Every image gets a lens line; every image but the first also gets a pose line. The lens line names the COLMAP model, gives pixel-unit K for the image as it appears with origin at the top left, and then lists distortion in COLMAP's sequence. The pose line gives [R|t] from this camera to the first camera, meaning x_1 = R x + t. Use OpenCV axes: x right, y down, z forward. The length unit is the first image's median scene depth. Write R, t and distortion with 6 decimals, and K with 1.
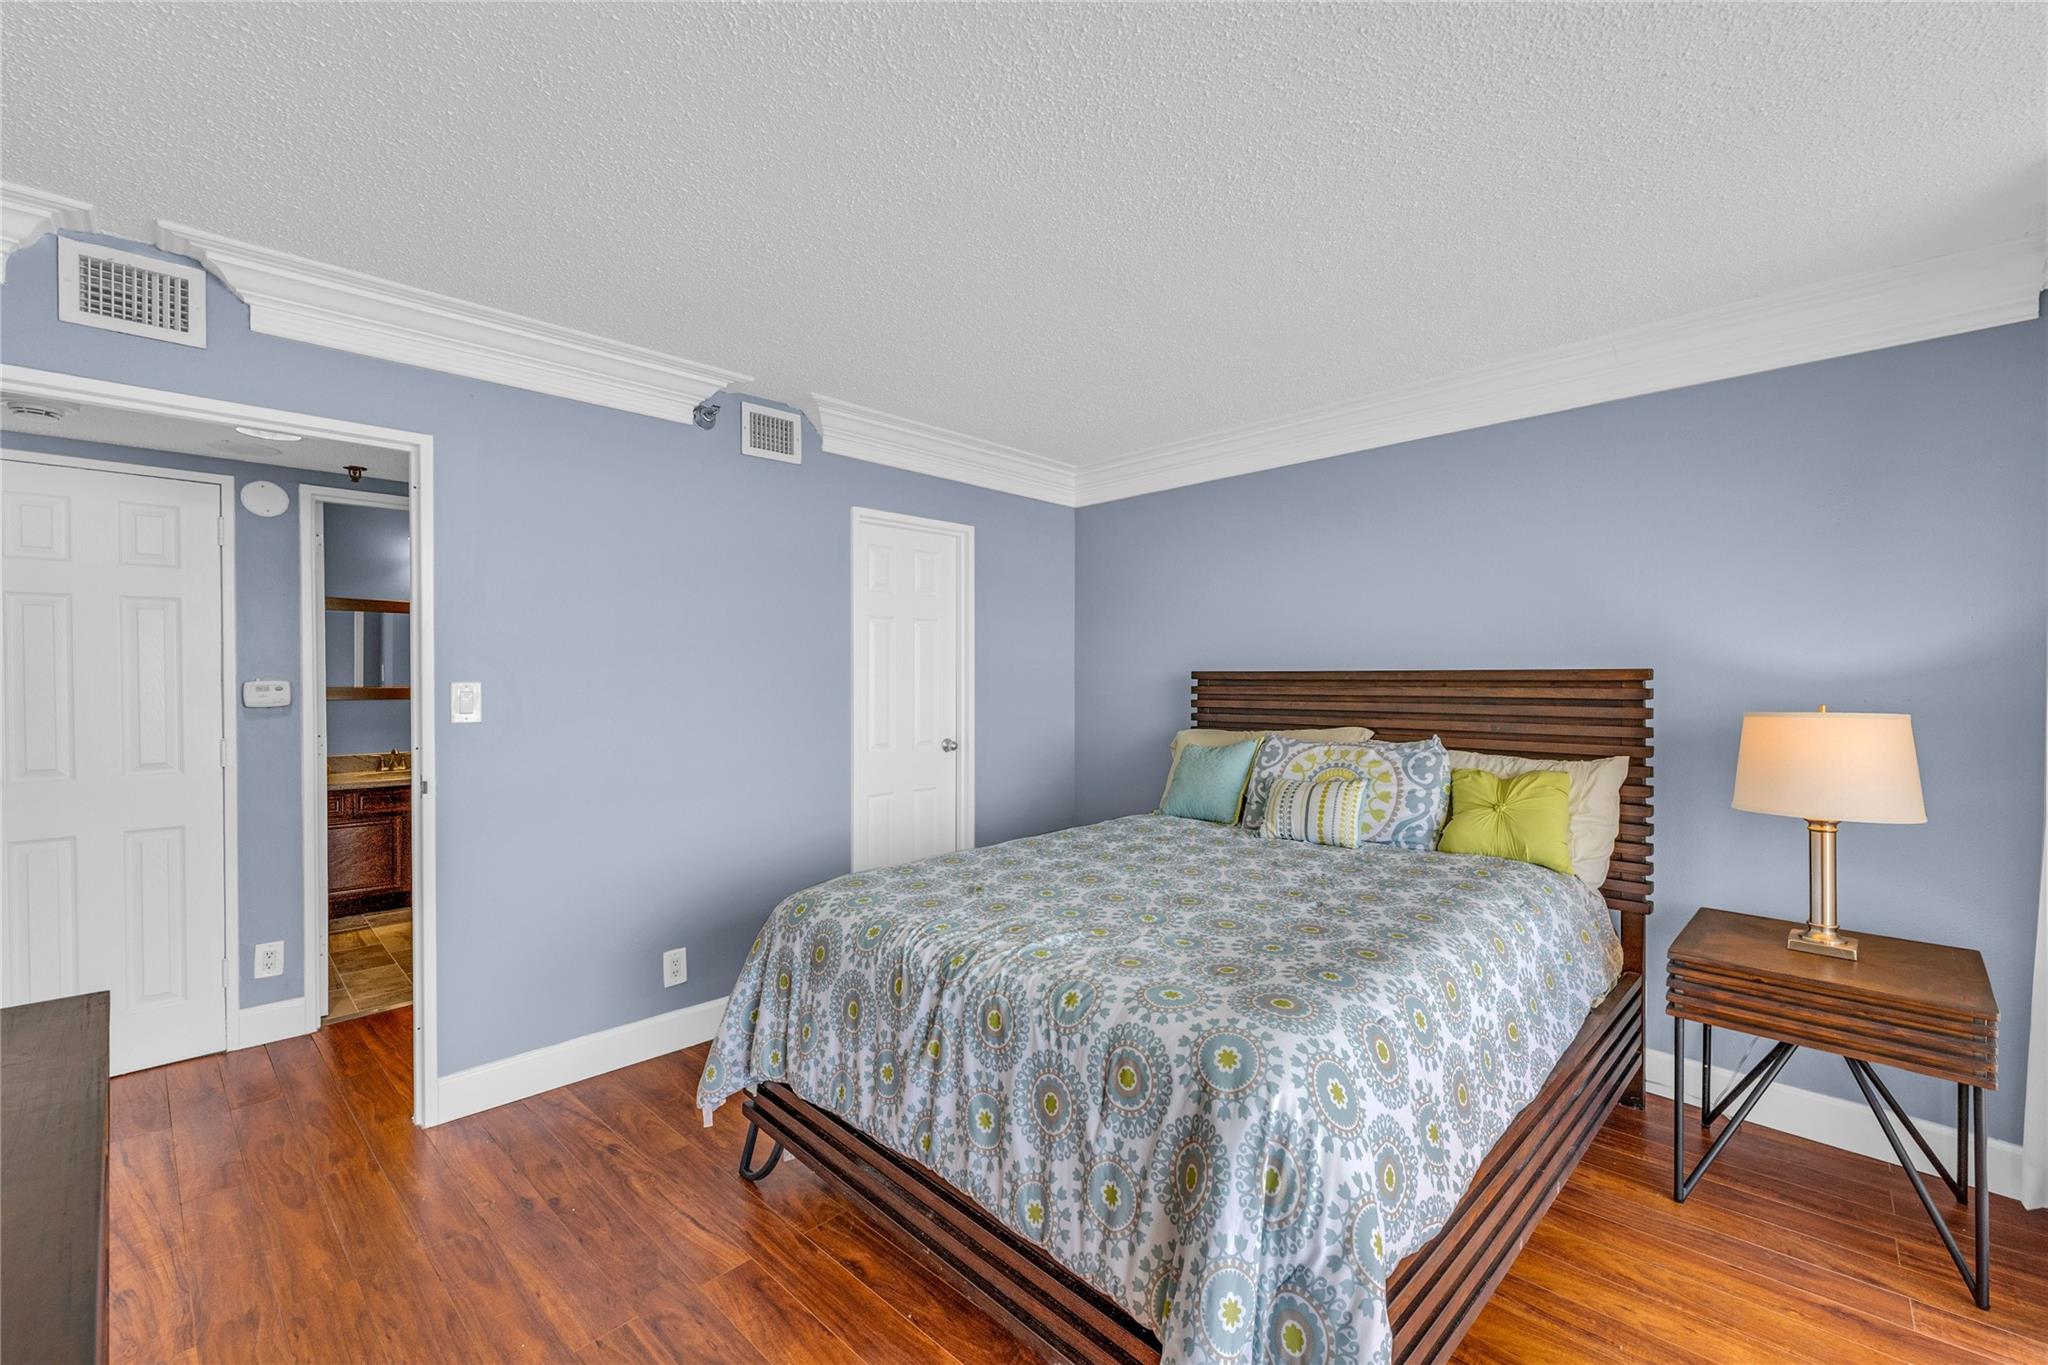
lens RADIAL K [[830.5, 0, 1020.2], [0, 830.5, 679.4], [0, 0, 1]] dist [0.001905, 0.000141]
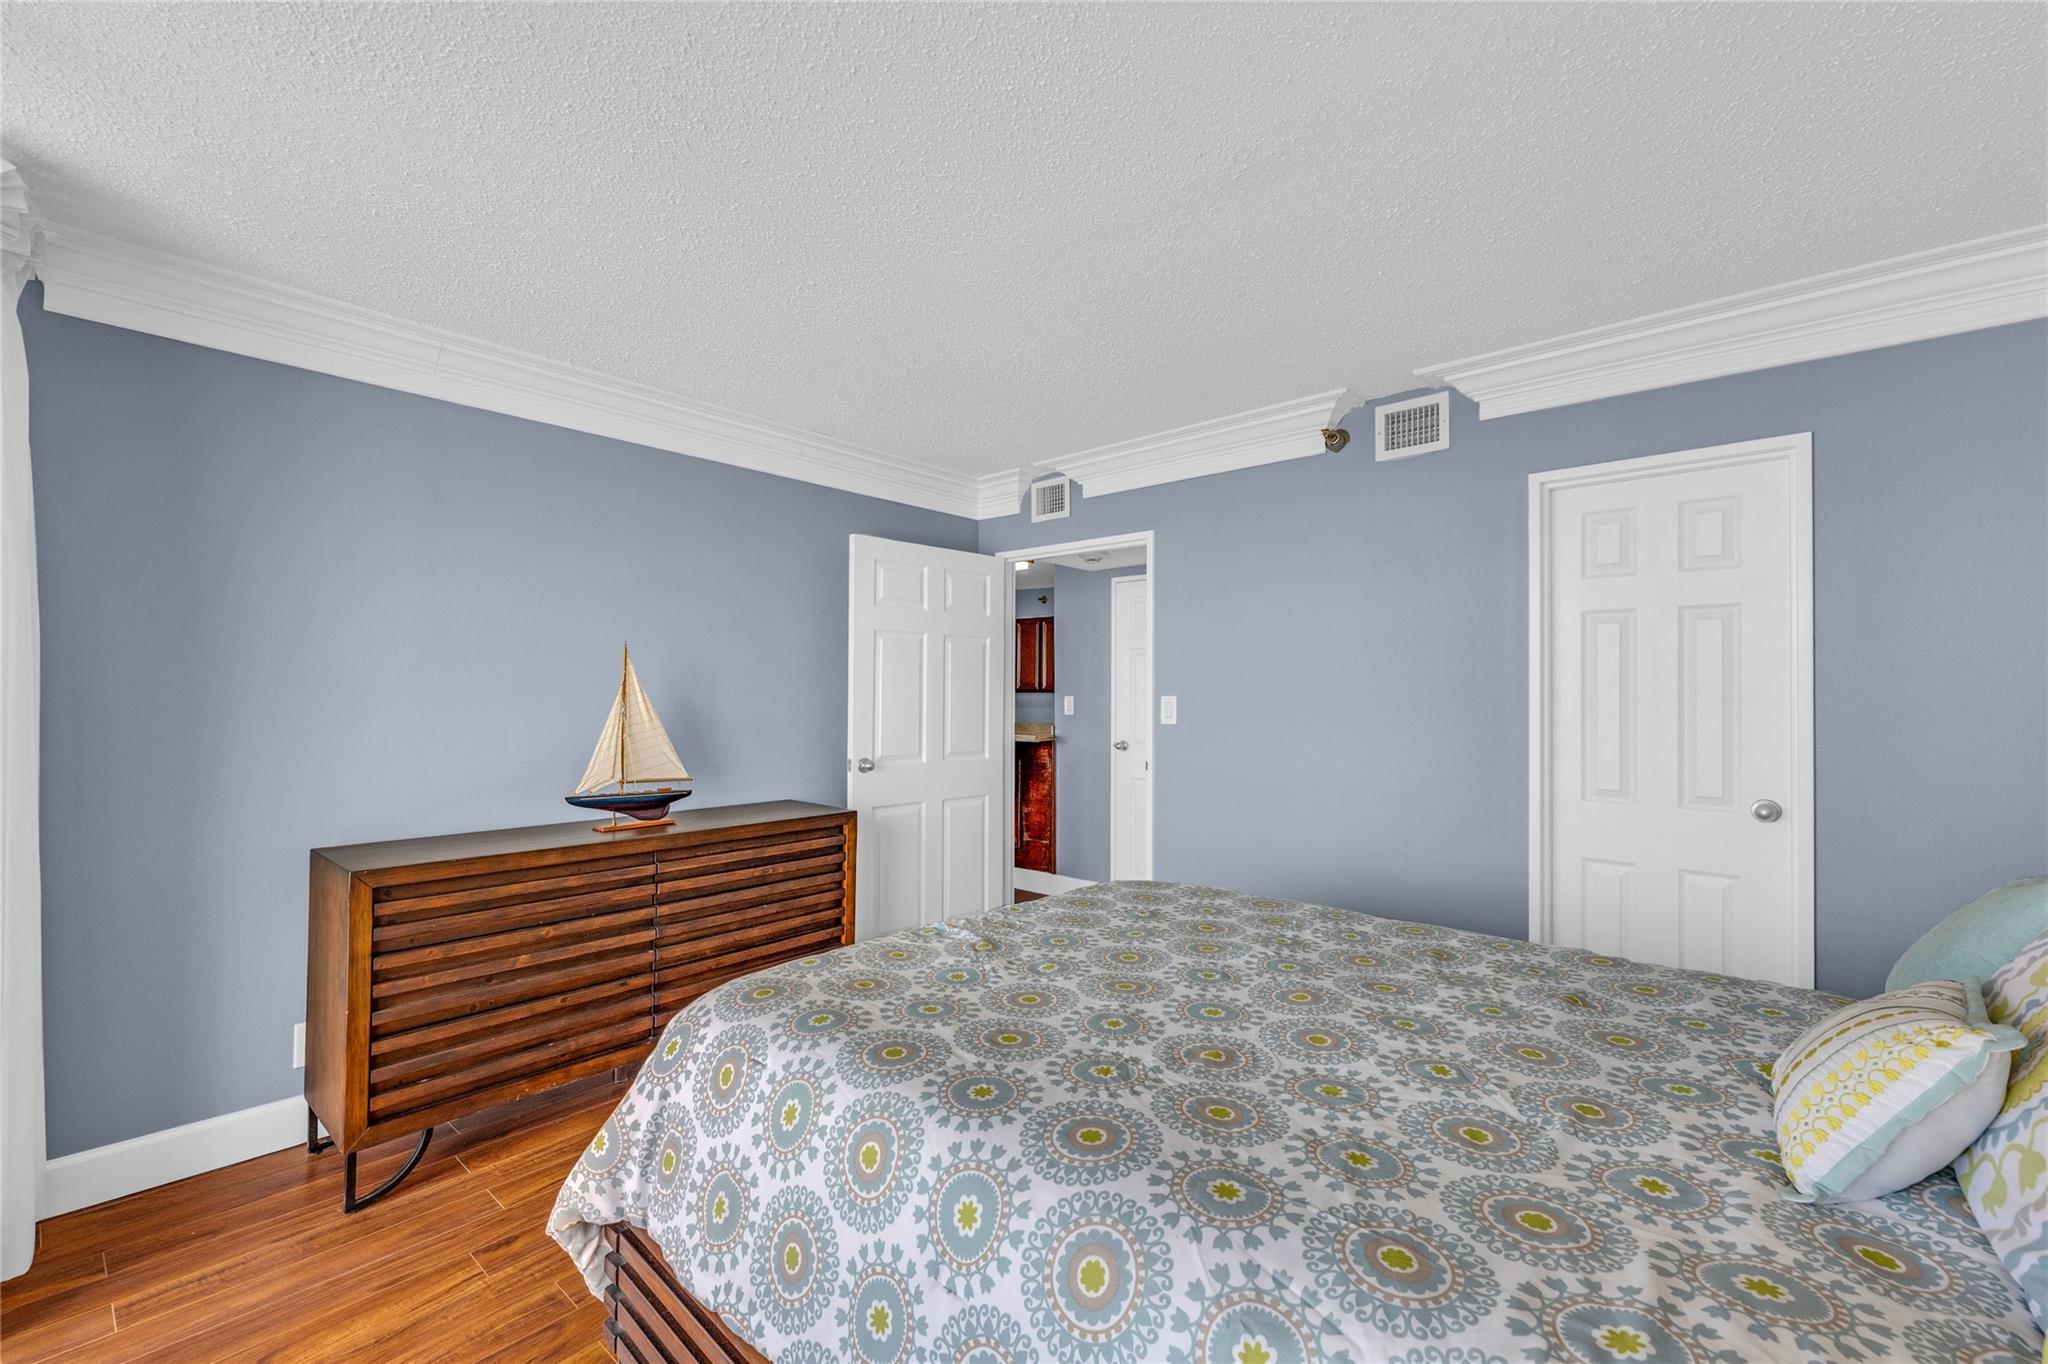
lens RADIAL K [[830.5, 0, 1020.2], [0, 830.5, 678.9], [0, 0, 1]] dist [0.001905, 0.000141]
pose [[0.054723, -0.017363, -0.998351, 0.911422], [-0.014872, 0.999724, -0.018202, 0.004350], [0.998391, 0.015844, 0.054450, 0.825612]]
